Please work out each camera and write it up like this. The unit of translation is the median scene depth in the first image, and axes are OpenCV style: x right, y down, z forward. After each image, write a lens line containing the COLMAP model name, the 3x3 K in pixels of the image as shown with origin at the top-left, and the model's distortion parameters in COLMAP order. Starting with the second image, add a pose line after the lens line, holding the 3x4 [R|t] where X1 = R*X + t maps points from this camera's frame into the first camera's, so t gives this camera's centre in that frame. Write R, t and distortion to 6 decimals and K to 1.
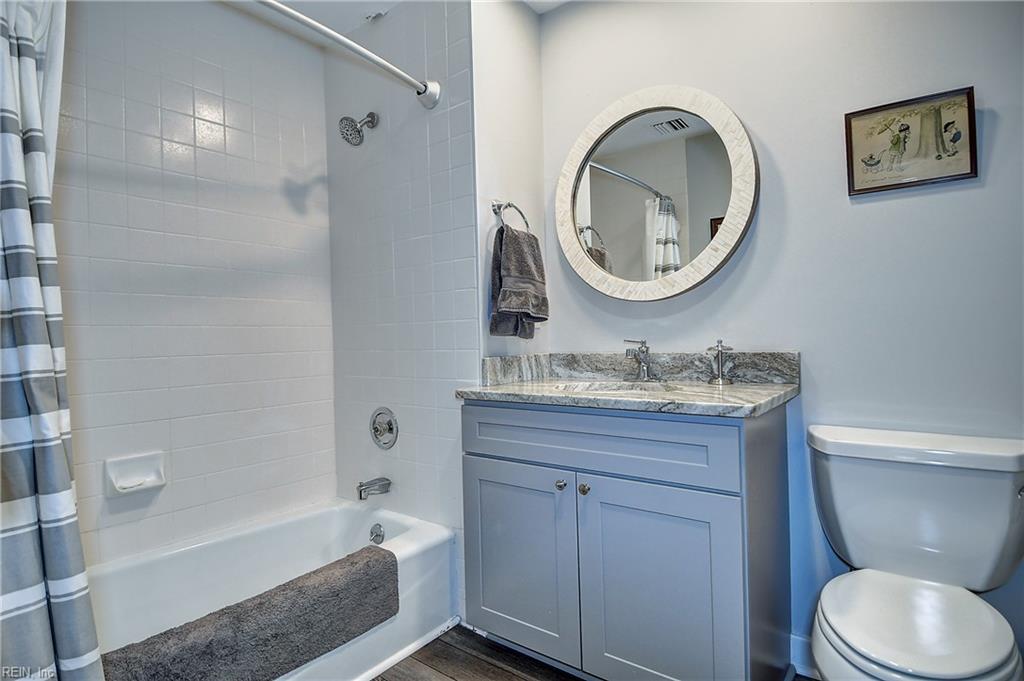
lens RADIAL K [[529.0, 0, 512.0], [0, 529.0, 340.5], [0, 0, 1]] dist [0.051406, -0.058392]
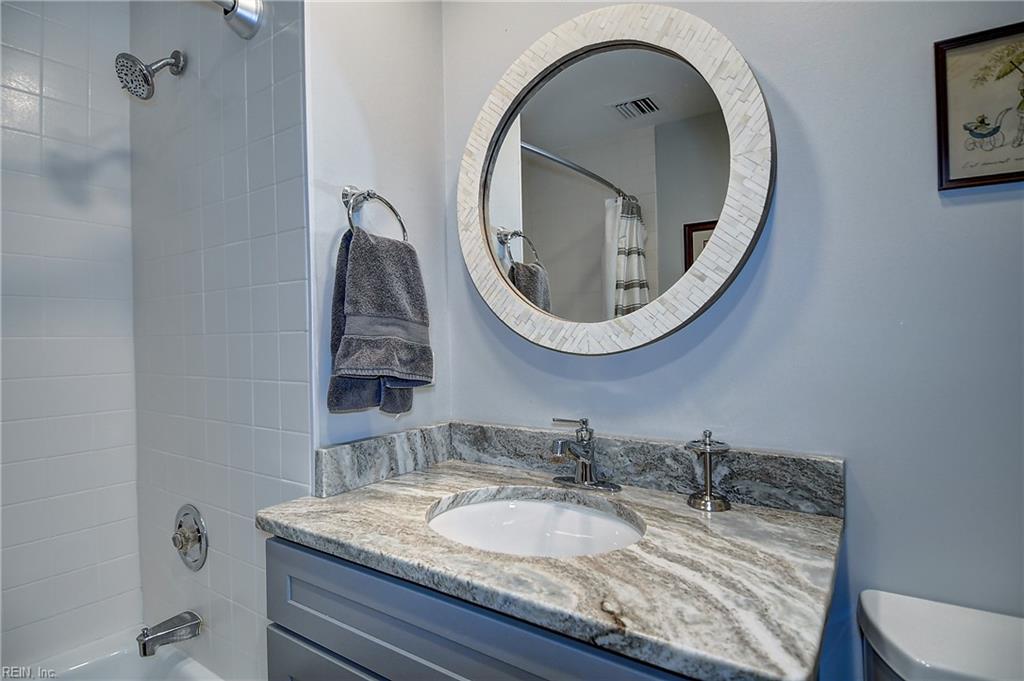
lens RADIAL K [[529.0, 0, 512.0], [0, 529.0, 340.5], [0, 0, 1]] dist [0.051406, -0.058392]
pose [[0.998479, 0.008879, 0.054420, 0.128250], [-0.008750, 0.999958, -0.002606, -0.088553], [-0.054441, 0.002126, 0.998515, 0.384035]]
